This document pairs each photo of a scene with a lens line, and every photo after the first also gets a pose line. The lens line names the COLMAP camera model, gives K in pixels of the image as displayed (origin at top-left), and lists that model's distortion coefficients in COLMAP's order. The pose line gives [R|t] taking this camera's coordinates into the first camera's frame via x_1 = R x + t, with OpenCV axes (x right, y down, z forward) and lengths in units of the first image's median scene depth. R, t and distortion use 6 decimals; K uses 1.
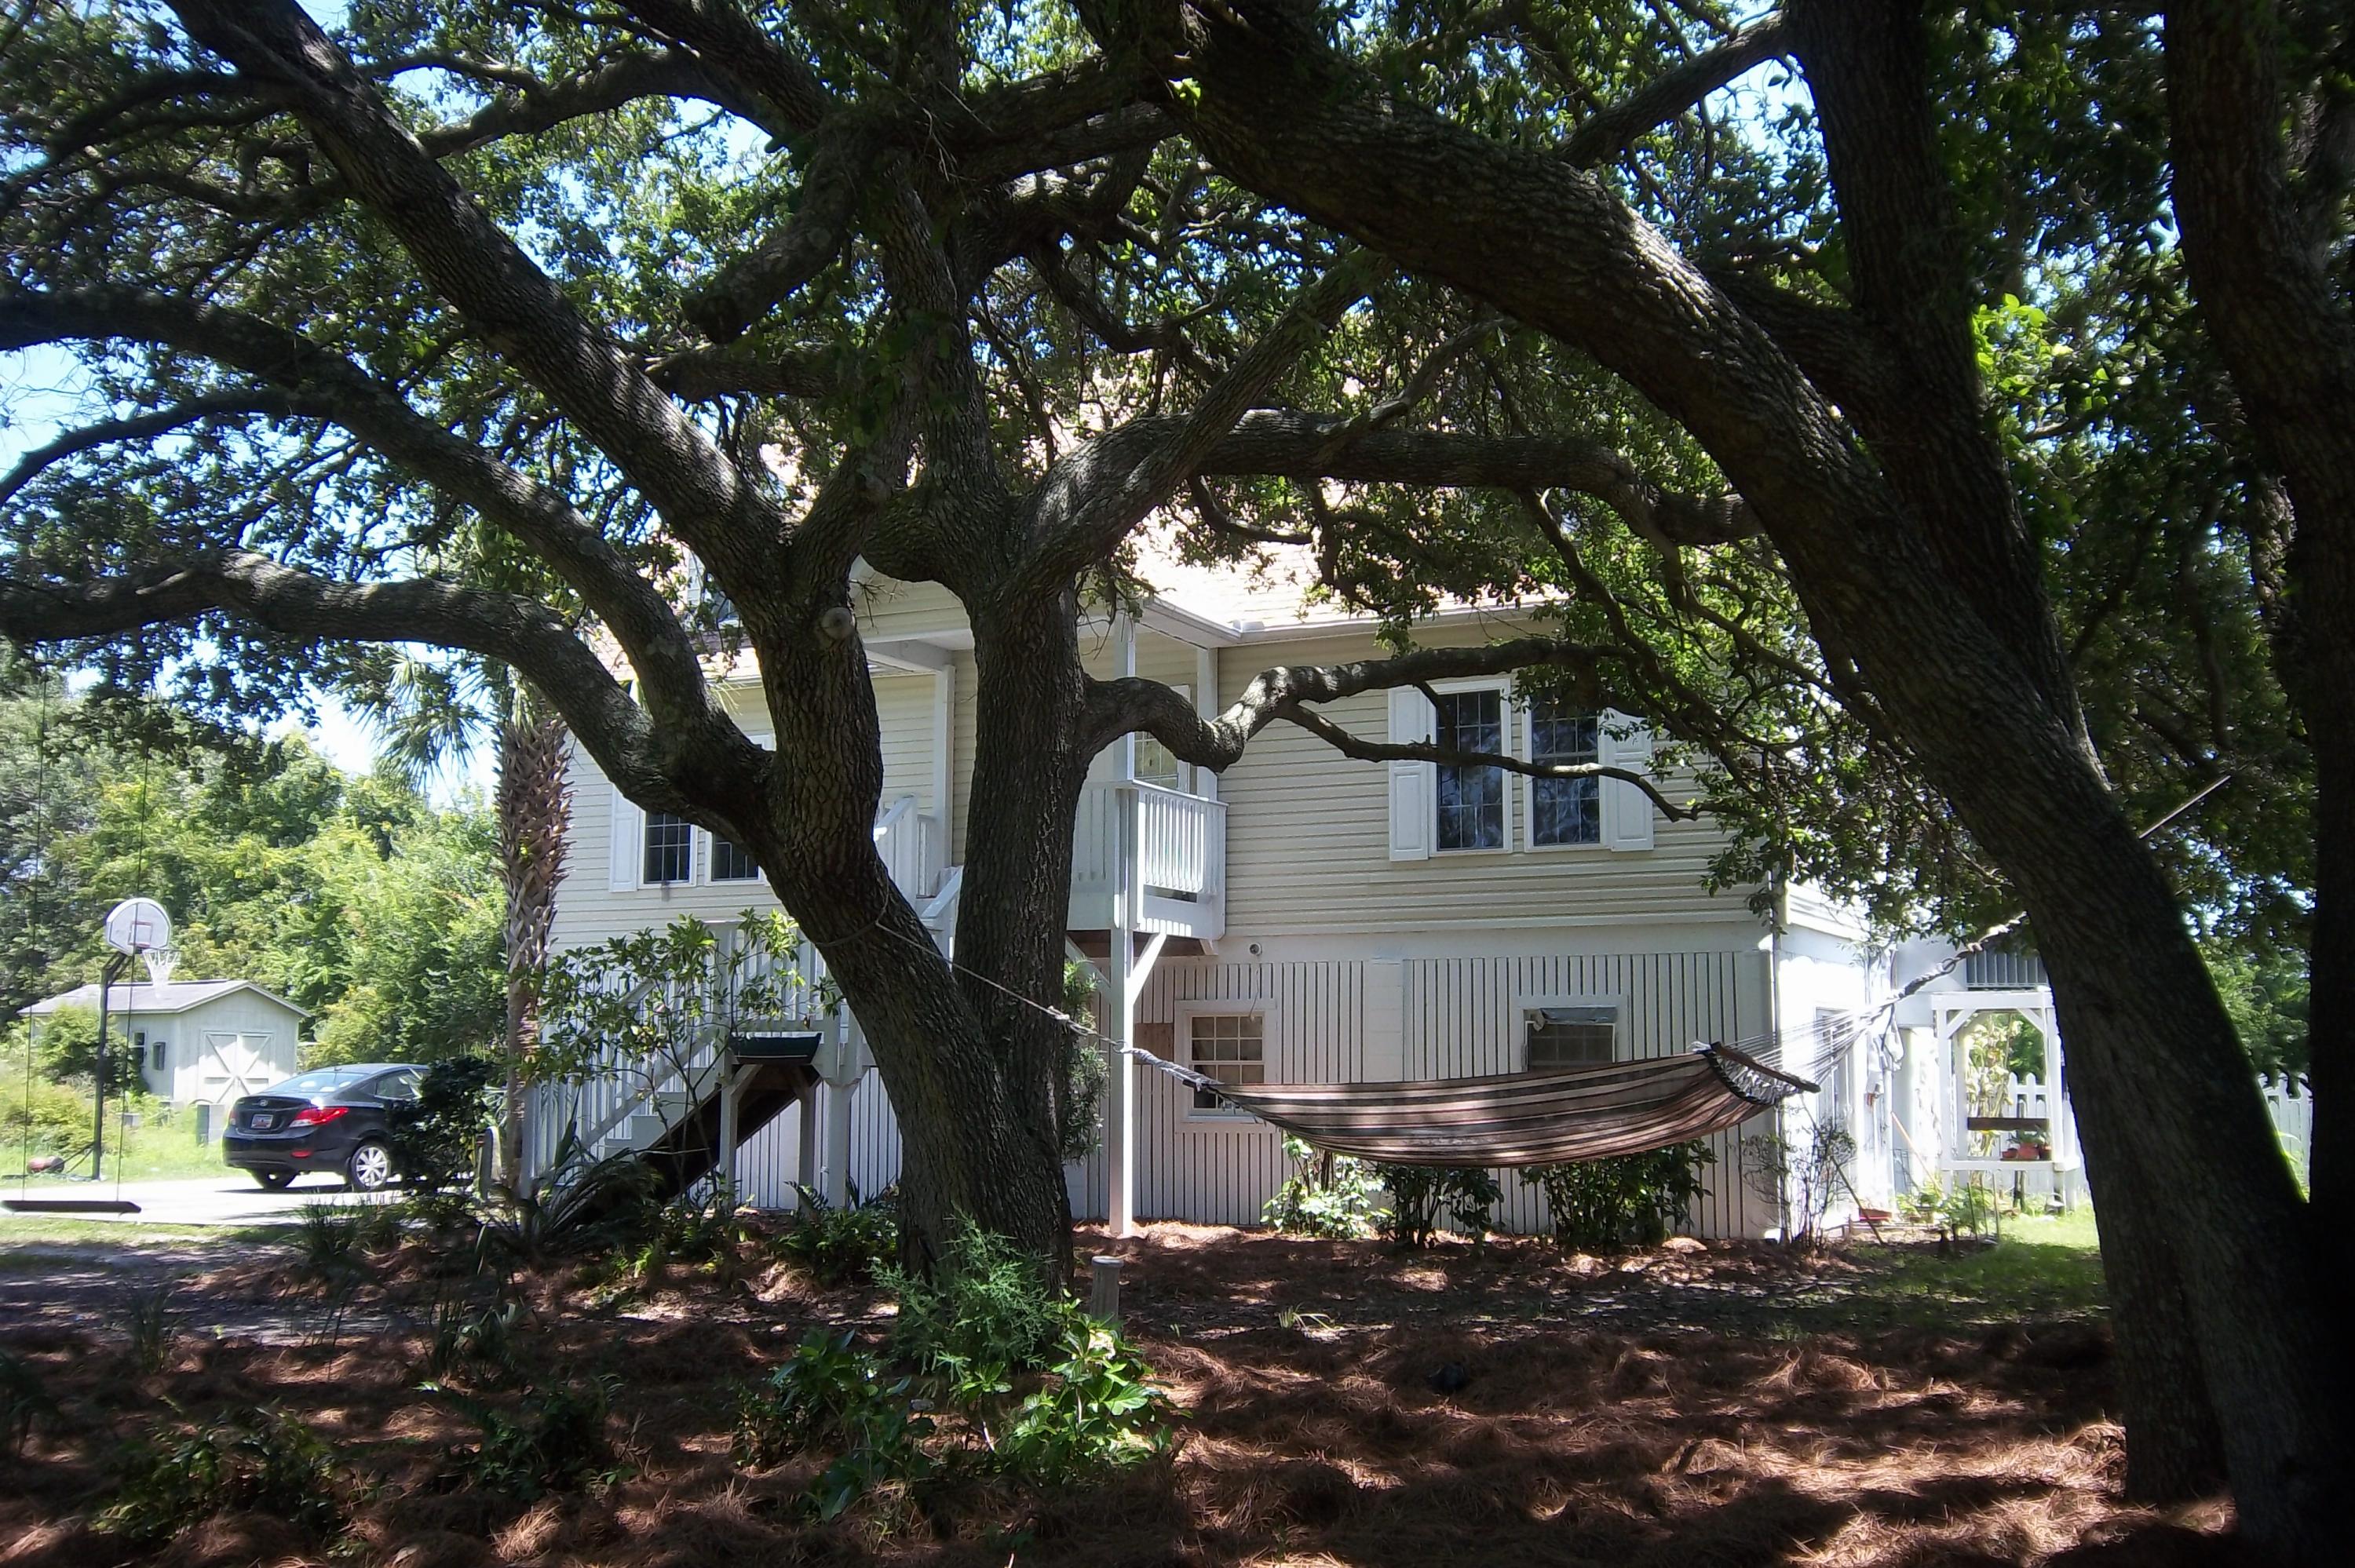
lens RADIAL K [[2356.0, 0, 1177.5], [0, 2356.0, 784.0], [0, 0, 1]] dist [-0.072161, 0.118063]
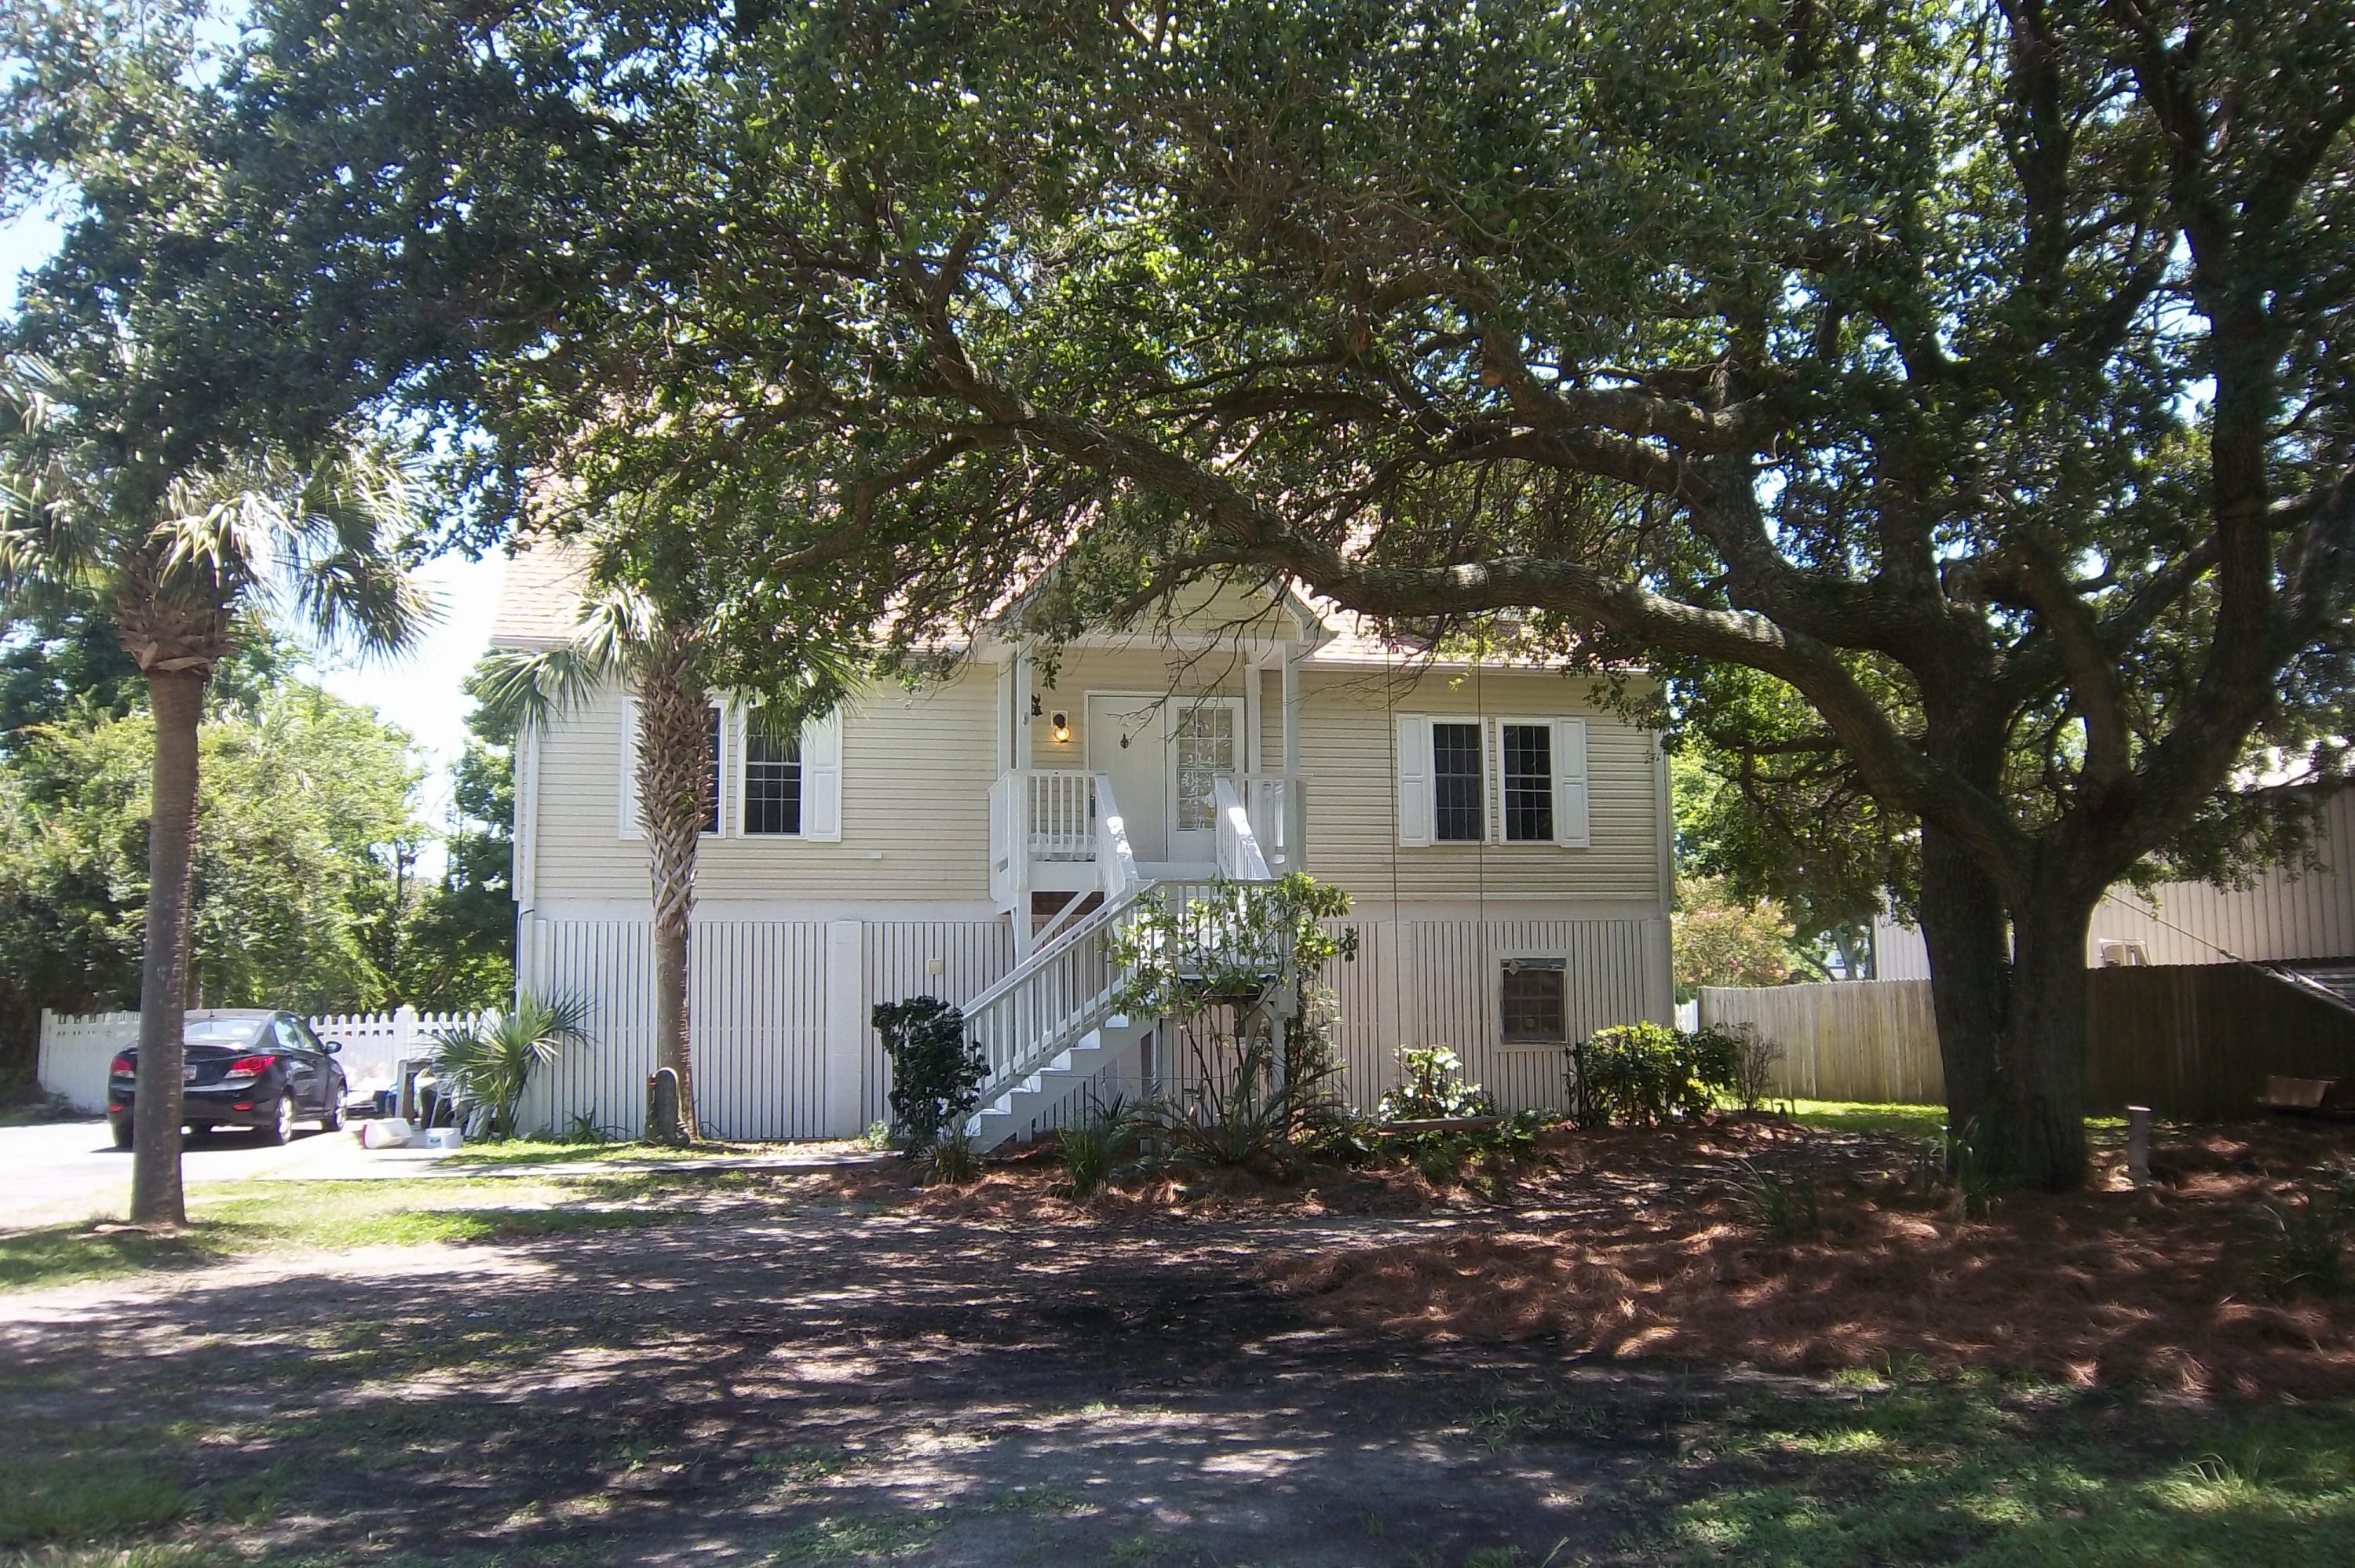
lens RADIAL K [[2010.4, 0, 1189.7], [0, 2010.4, 779.2], [0, 0, 1]] dist [-0.115679, 0.087587]
pose [[0.775487, 0.063288, 0.628183, -0.717232], [-0.063701, 0.997729, -0.021880, 0.027572], [-0.628141, -0.023048, 0.777758, 0.202935]]
